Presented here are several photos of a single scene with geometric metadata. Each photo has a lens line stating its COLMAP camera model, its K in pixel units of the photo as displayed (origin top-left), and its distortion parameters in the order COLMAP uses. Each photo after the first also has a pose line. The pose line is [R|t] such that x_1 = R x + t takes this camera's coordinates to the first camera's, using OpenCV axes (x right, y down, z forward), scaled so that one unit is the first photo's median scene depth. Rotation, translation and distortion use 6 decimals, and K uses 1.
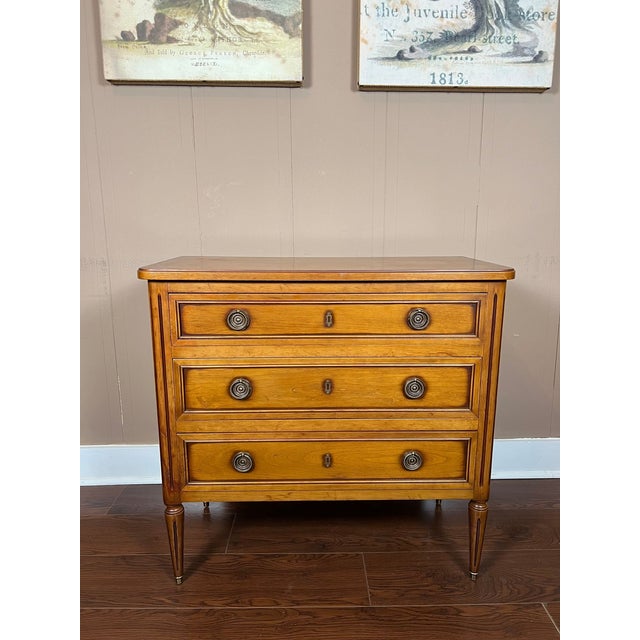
lens RADIAL K [[484.1, 0, 322.7], [0, 484.1, 328.1], [0, 0, 1]] dist [0.061987, -0.072132]
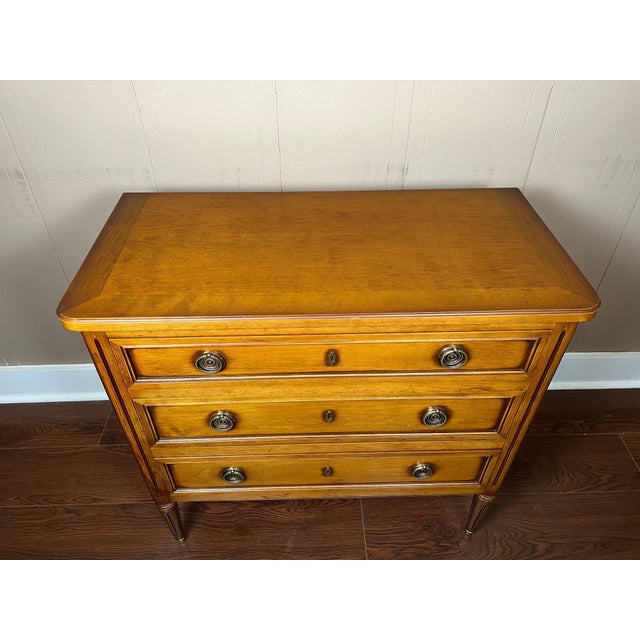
lens RADIAL K [[483.1, 0, 317.2], [0, 483.1, 317.4], [0, 0, 1]] dist [0.055767, -0.069594]
pose [[0.999988, -0.003585, 0.003343, -0.011723], [0.001466, 0.869535, 0.493869, -0.421318], [-0.004677, -0.493858, 0.869530, 0.366951]]
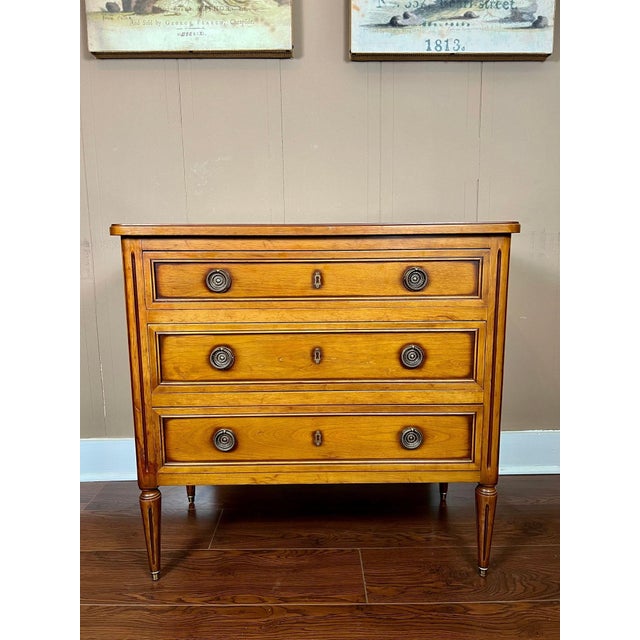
lens RADIAL K [[484.1, 0, 320.5], [0, 484.1, 330.1], [0, 0, 1]] dist [0.061987, -0.072132]
pose [[0.999848, -0.007484, -0.015772, 0.031120], [0.006627, 0.998536, -0.053692, 0.120674], [0.016150, 0.053579, 0.998433, 0.084253]]
